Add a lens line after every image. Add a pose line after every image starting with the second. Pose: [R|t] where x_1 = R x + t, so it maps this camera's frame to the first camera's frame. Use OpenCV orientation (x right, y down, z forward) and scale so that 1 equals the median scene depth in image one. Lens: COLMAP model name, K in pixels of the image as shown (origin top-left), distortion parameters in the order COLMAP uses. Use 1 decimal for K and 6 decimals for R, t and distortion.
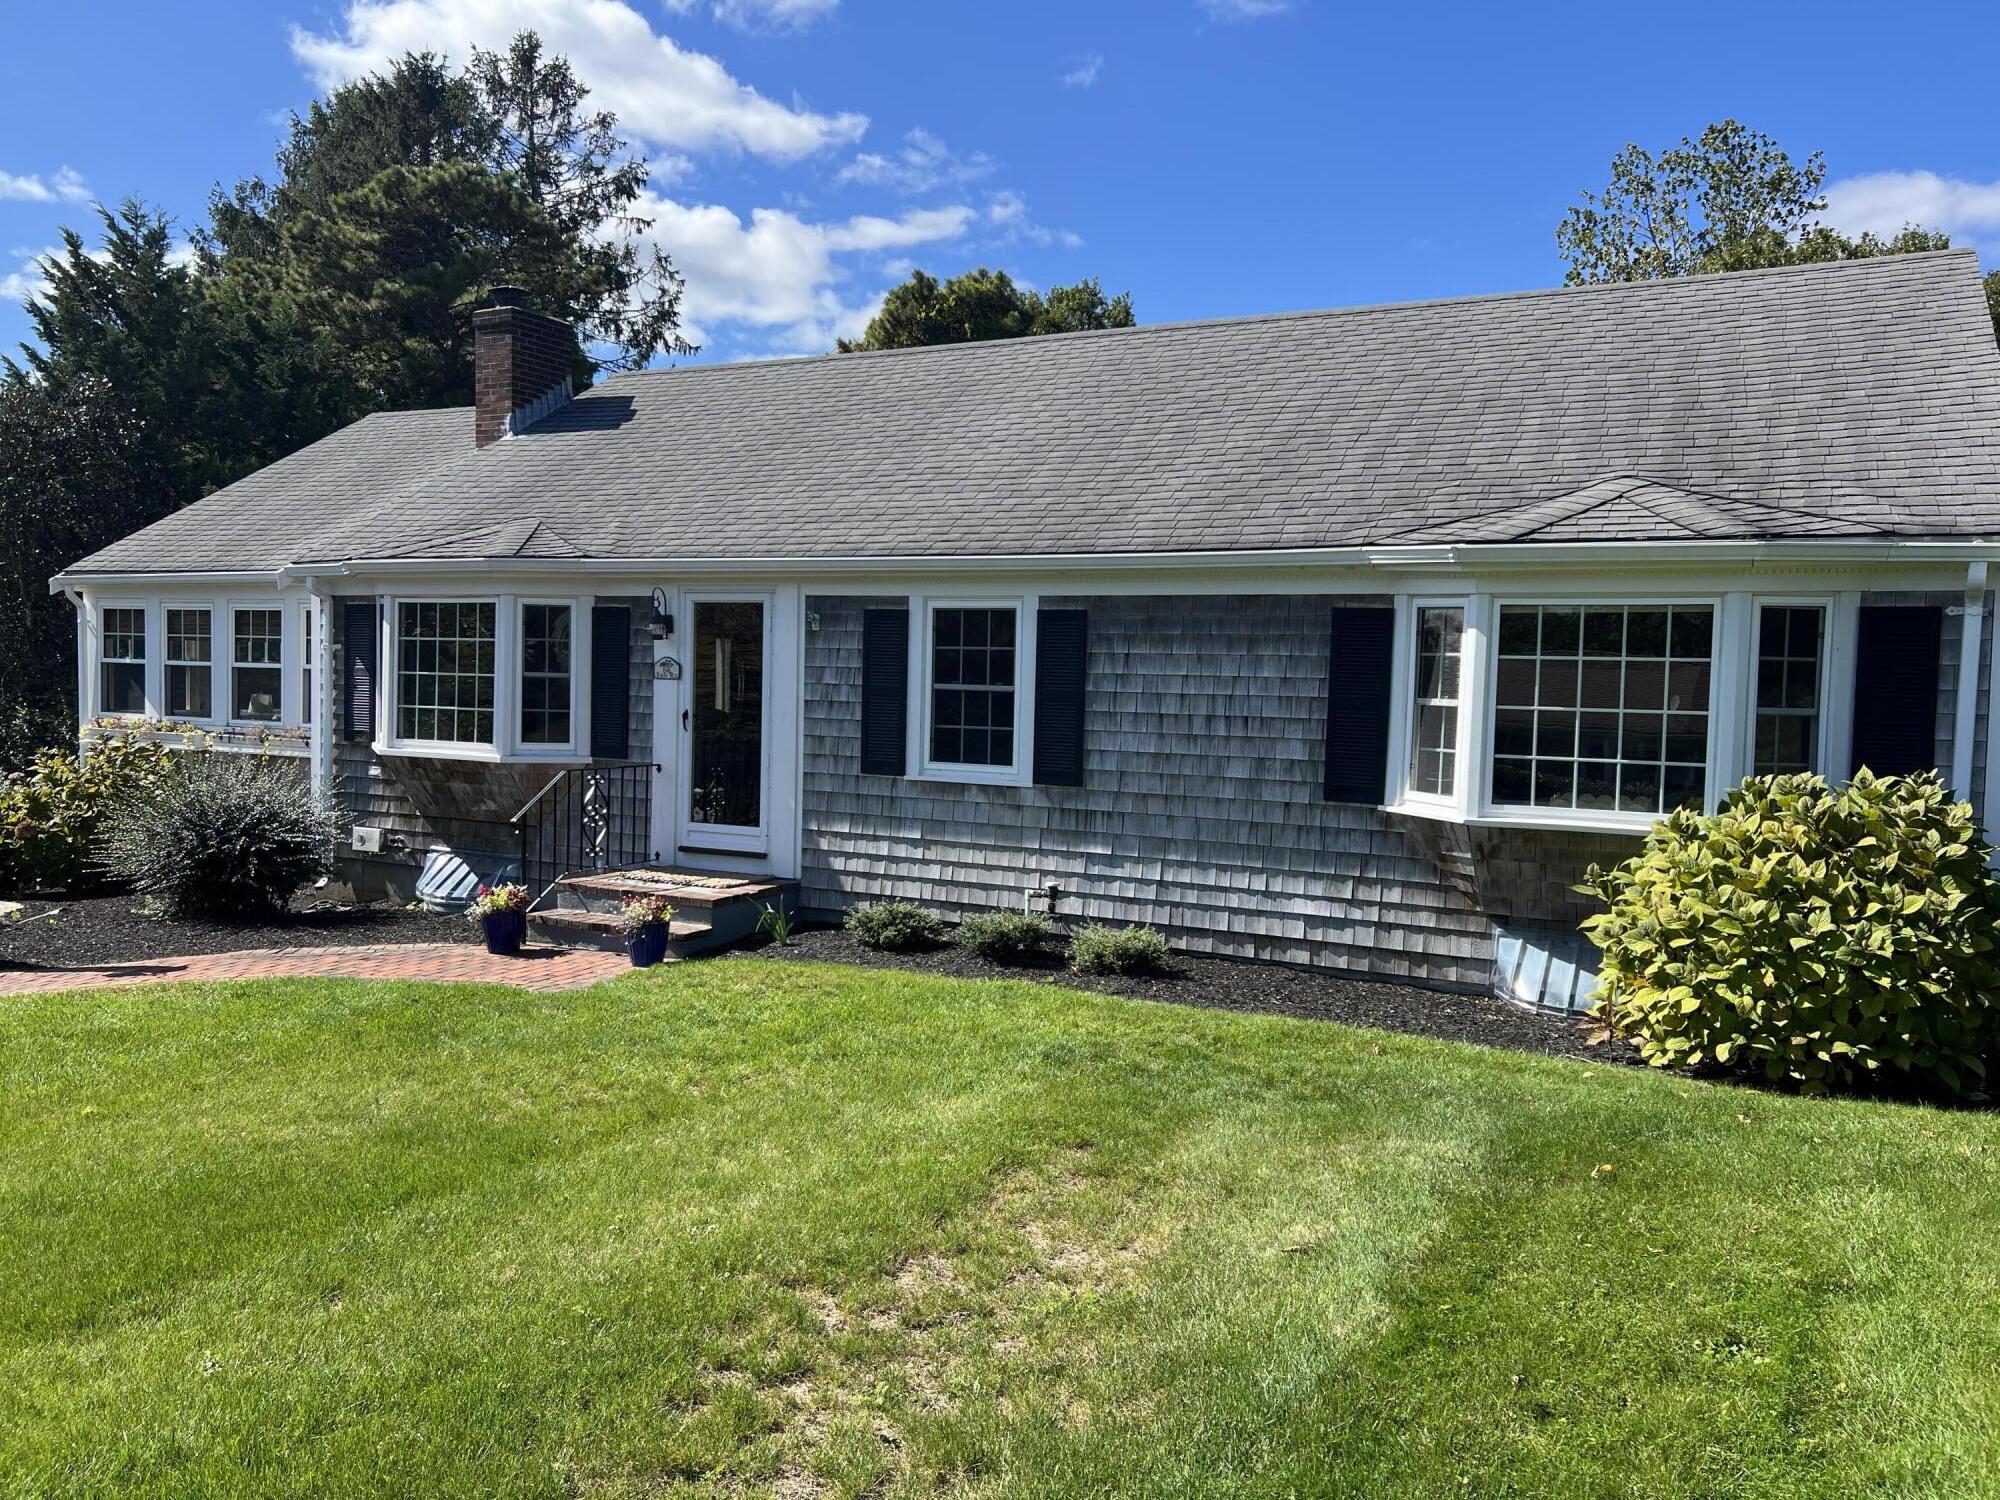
lens RADIAL K [[1493.4, 0, 1000.0], [0, 1493.4, 750.0], [0, 0, 1]] dist [0.009440, -0.001257]
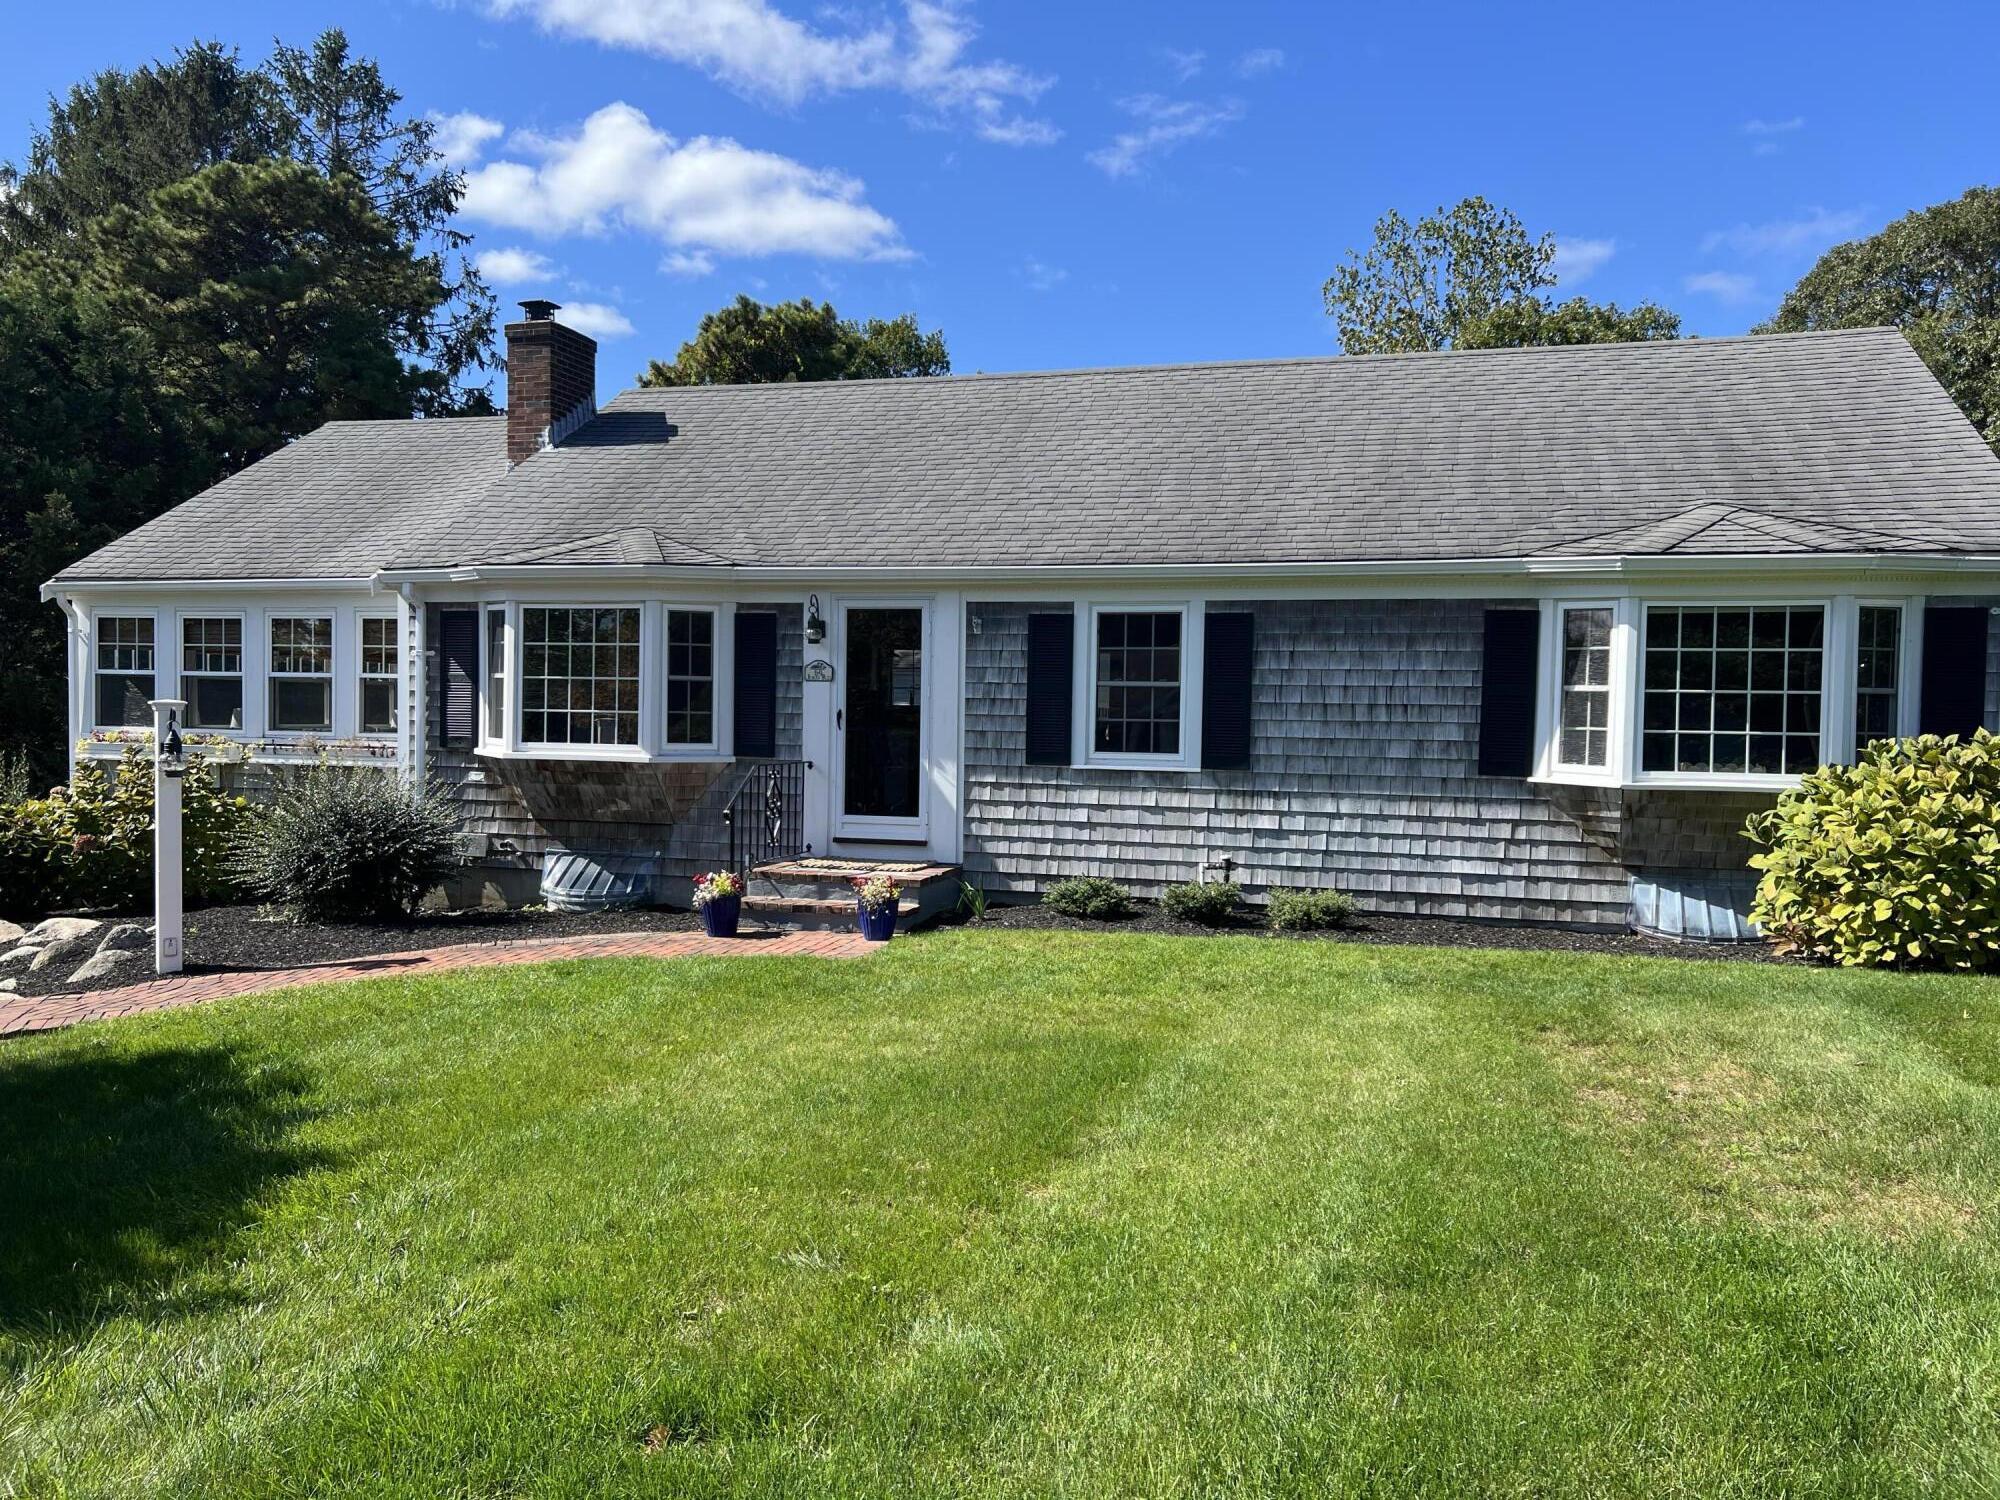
lens RADIAL K [[1493.9, 0, 1000.4], [0, 1493.9, 761.6], [0, 0, 1]] dist [0.031167, -0.034244]
pose [[0.980639, -0.014234, 0.195305, -0.322643], [0.017018, 0.999776, -0.012587, 0.027143], [-0.195082, 0.015667, 0.980662, -0.067831]]
